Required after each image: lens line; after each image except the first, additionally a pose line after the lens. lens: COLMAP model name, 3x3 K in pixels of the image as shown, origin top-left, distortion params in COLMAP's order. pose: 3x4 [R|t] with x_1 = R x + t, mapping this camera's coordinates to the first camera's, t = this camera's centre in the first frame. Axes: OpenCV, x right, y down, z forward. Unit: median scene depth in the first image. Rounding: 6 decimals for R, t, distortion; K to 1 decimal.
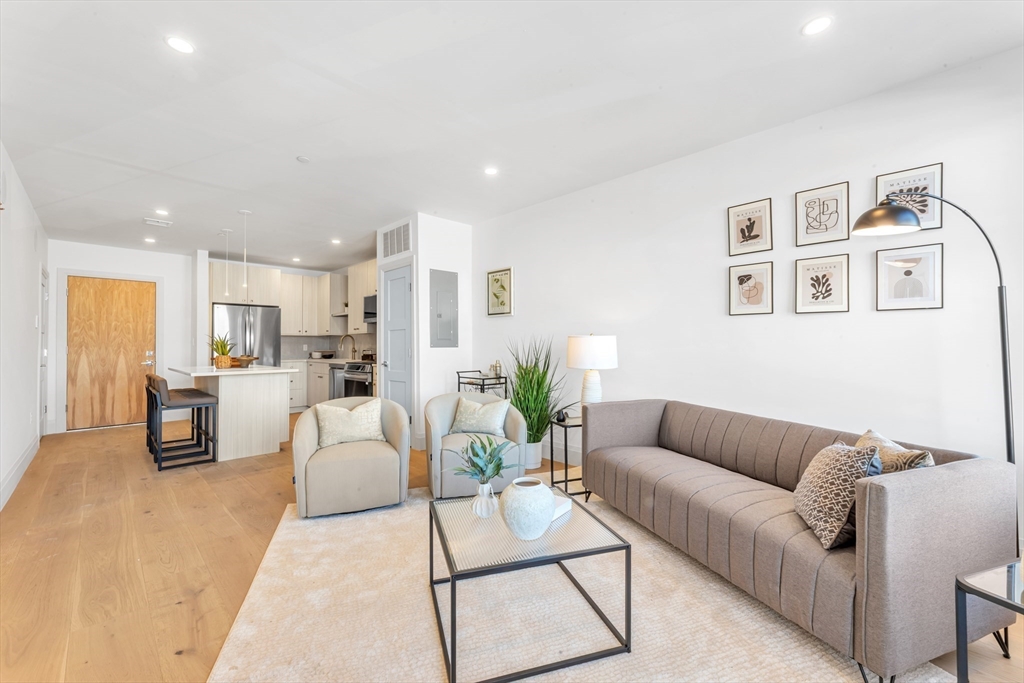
lens RADIAL K [[464.6, 0, 536.5], [0, 464.6, 339.5], [0, 0, 1]] dist [0.000941, 0.000168]
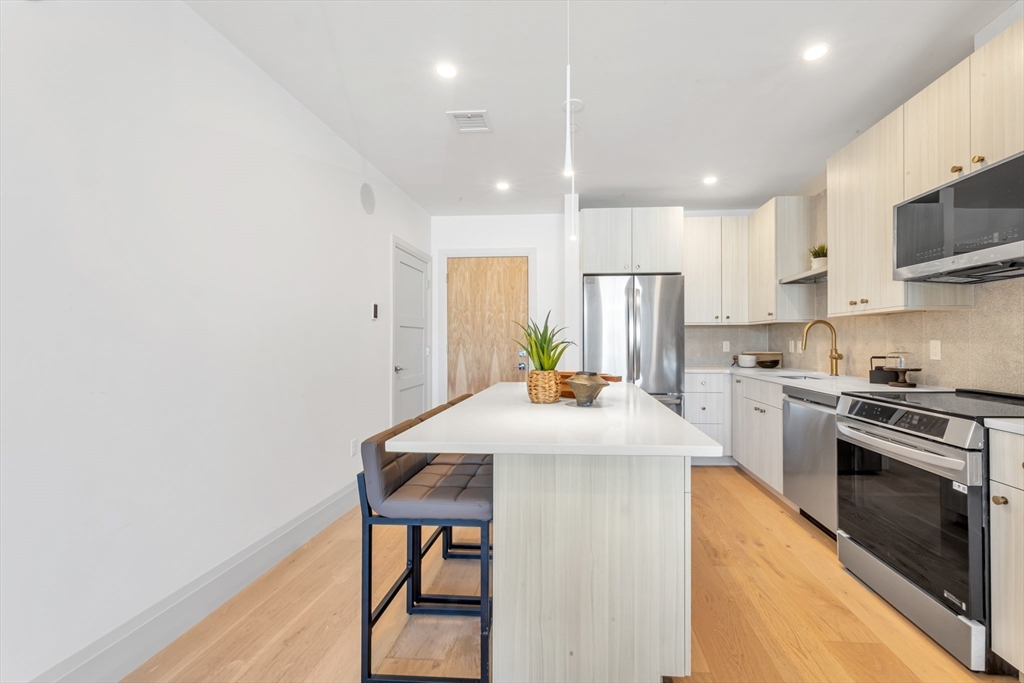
lens RADIAL K [[464.6, 0, 536.5], [0, 464.6, 339.5], [0, 0, 1]] dist [0.000941, 0.000168]
pose [[0.671035, -0.001688, -0.741424, -0.275605], [0.010701, 0.999915, 0.007409, 0.002748], [0.741348, -0.012905, 0.670996, 0.531769]]
